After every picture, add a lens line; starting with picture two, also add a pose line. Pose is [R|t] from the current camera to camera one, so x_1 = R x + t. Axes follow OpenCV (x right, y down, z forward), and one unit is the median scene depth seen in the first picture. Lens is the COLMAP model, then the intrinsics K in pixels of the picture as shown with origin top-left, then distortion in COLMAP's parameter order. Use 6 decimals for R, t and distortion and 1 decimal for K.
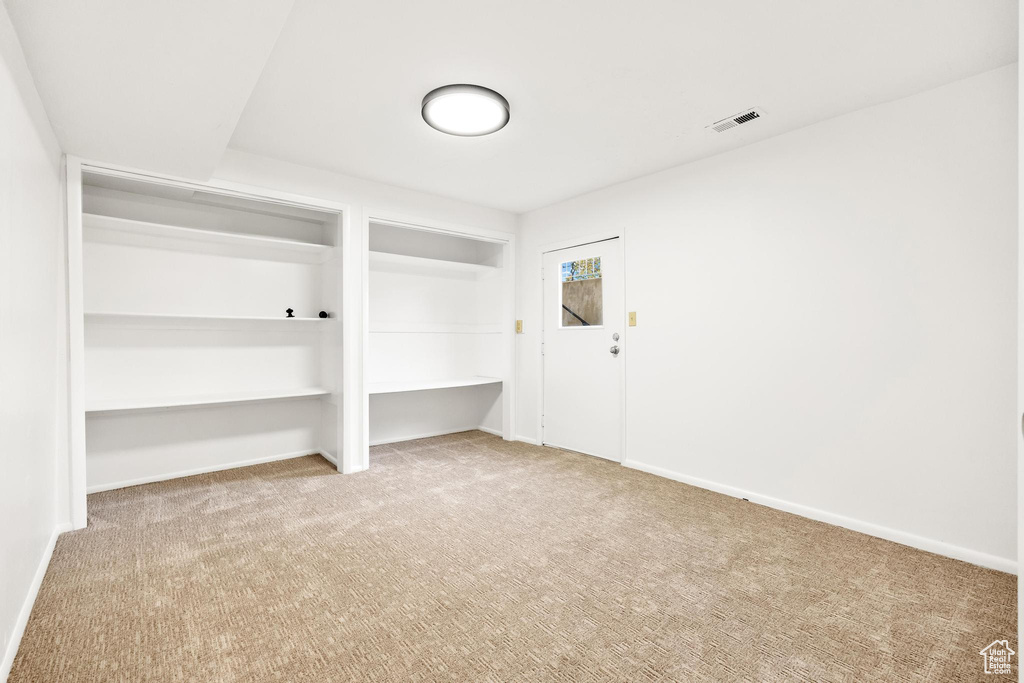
lens RADIAL K [[447.5, 0, 512.1], [0, 447.5, 337.8], [0, 0, 1]] dist [-0.006504, 0.001860]
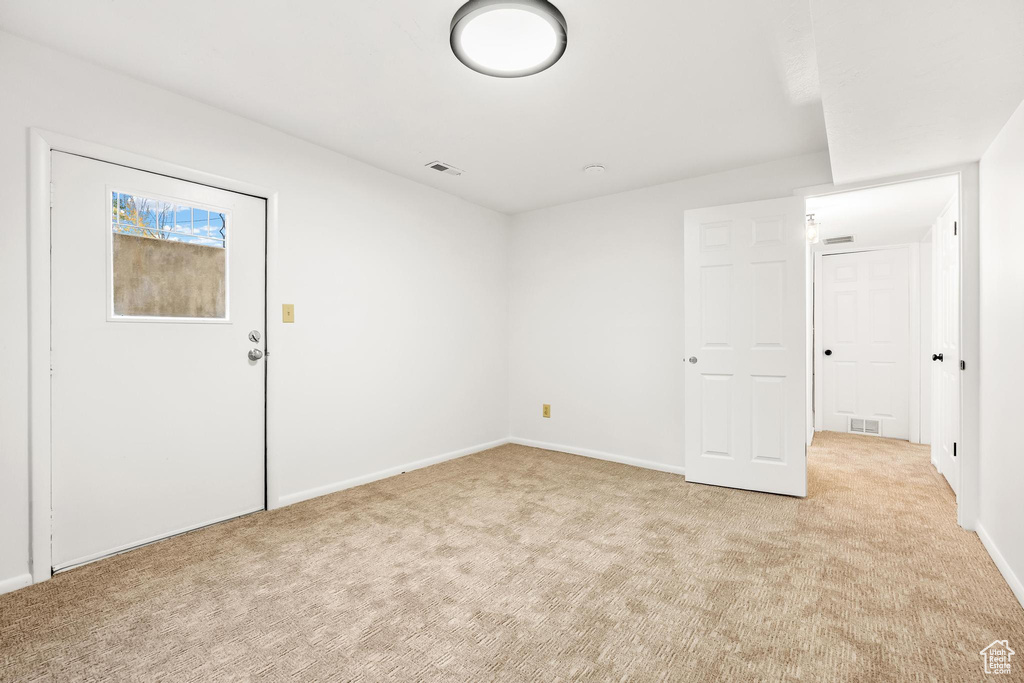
lens RADIAL K [[447.5, 0, 512.1], [0, 447.5, 343.4], [0, 0, 1]] dist [-0.006504, 0.001860]
pose [[-0.228273, -0.011377, 0.973531, -0.545004], [-0.004852, 0.999933, 0.010548, -0.000161], [-0.973585, -0.002316, -0.228313, 0.757466]]
